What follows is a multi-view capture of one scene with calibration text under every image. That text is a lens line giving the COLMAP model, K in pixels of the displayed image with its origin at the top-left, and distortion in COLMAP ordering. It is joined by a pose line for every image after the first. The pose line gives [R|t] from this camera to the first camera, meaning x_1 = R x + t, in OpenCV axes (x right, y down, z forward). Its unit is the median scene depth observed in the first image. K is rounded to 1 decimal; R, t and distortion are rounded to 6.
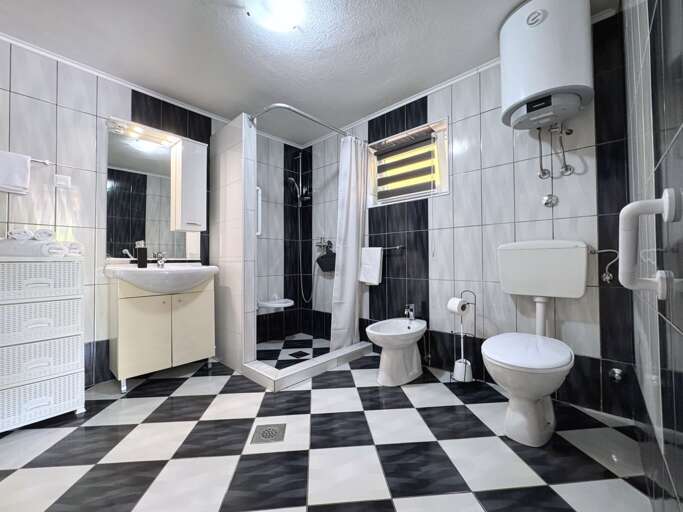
lens RADIAL K [[276.7, 0, 341.5], [0, 276.7, 256.0], [0, 0, 1]] dist [-0.002645, -0.000139]
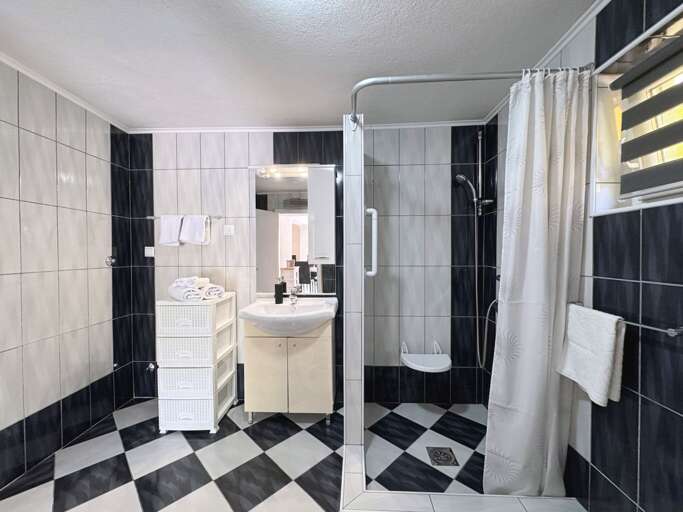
lens RADIAL K [[276.7, 0, 341.5], [0, 276.7, 256.0], [0, 0, 1]] dist [-0.002645, -0.000139]
pose [[0.642608, 0.012308, -0.766096, 0.181200], [0.009579, 0.999664, 0.024095, -0.126551], [0.766135, -0.022822, 0.642274, 0.414974]]
